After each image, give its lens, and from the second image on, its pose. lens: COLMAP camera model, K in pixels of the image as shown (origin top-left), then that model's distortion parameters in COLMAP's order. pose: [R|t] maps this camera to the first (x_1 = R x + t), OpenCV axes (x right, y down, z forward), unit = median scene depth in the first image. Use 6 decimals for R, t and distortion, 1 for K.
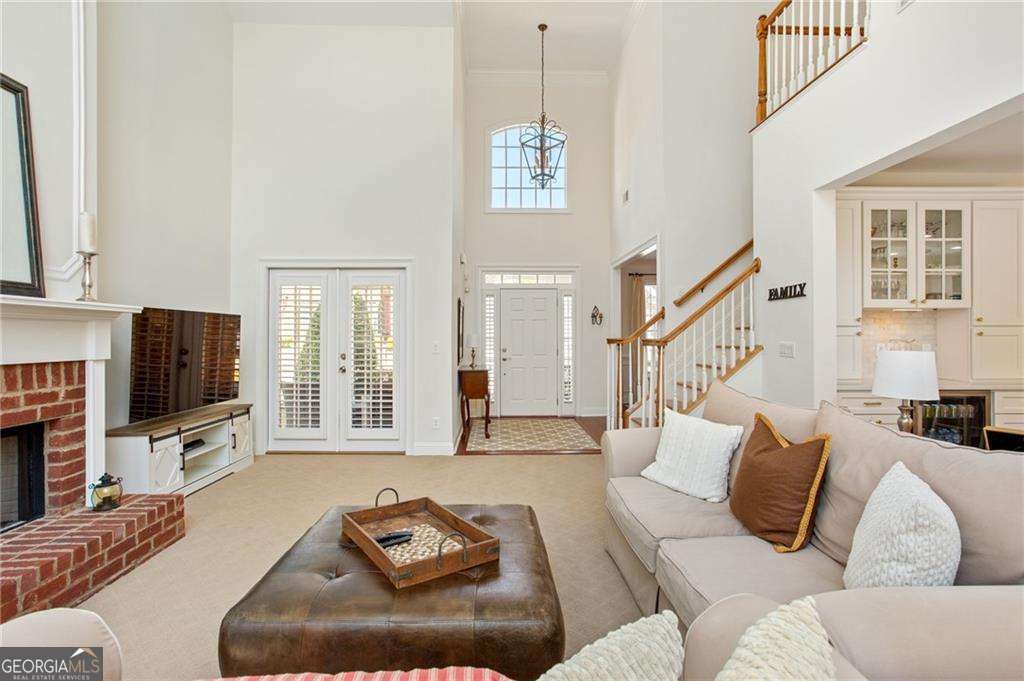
lens RADIAL K [[498.2, 0, 516.2], [0, 498.2, 334.2], [0, 0, 1]] dist [-0.043087, 0.026230]
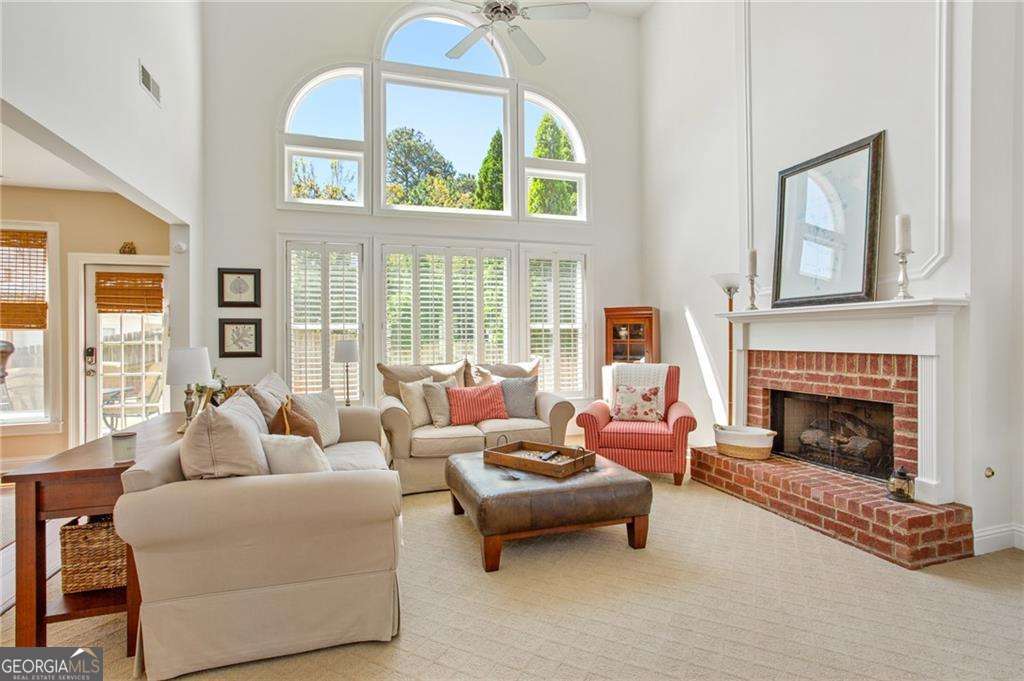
lens RADIAL K [[498.2, 0, 508.3], [0, 498.2, 337.3], [0, 0, 1]] dist [-0.043087, 0.026230]
pose [[-0.962305, 0.006911, -0.271884, 0.226613], [0.007187, 0.999974, -0.000018, 0.009604], [0.271877, -0.001971, -0.962330, 1.745654]]
